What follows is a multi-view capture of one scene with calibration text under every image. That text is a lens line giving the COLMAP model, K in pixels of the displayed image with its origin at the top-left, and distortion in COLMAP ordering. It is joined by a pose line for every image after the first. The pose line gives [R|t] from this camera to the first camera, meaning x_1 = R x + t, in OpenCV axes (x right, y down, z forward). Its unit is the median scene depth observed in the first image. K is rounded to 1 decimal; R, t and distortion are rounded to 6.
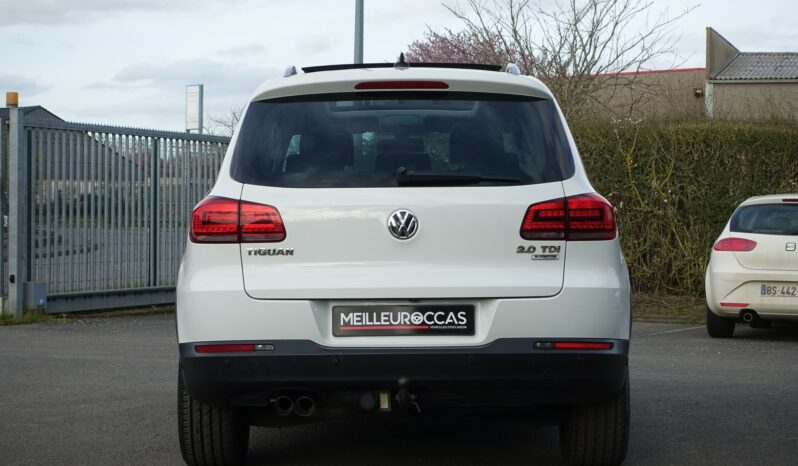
lens RADIAL K [[1755.2, 0, 399.0], [0, 1755.2, 233.0], [0, 0, 1]] dist [-0.011185, 0.017617]
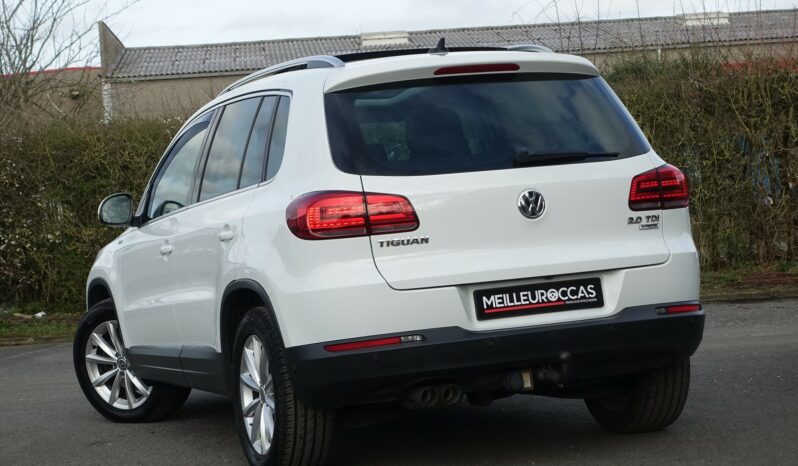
lens RADIAL K [[1979.5, 0, 399.0], [0, 1979.5, 233.0], [0, 0, 1]] dist [0.003936, -0.072016]
pose [[0.925398, -0.075028, 0.371496, -0.491800], [0.079248, 0.996847, 0.003918, 0.001261], [-0.370619, 0.025815, 0.928426, -0.030958]]
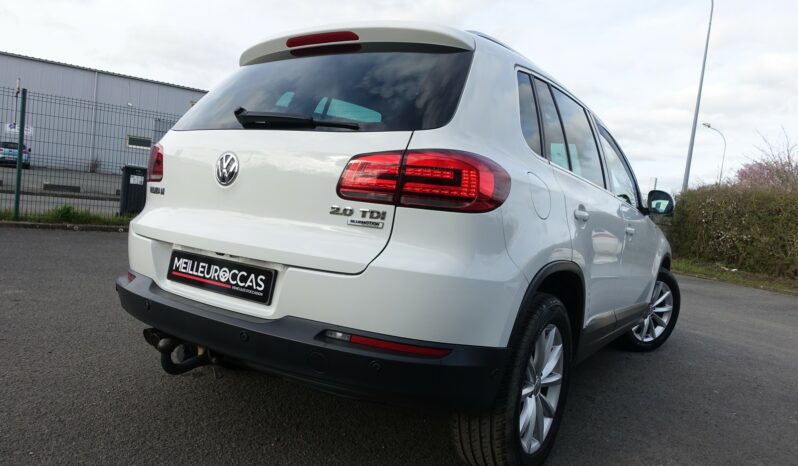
lens RADIAL K [[549.7, 0, 399.0], [0, 549.7, 233.0], [0, 0, 1]] dist [-0.007248, 0.005433]
pose [[0.831068, 0.118785, -0.543338, 0.230981], [-0.110666, 0.992710, 0.047757, 0.004476], [0.545049, 0.020440, 0.838155, 0.809859]]
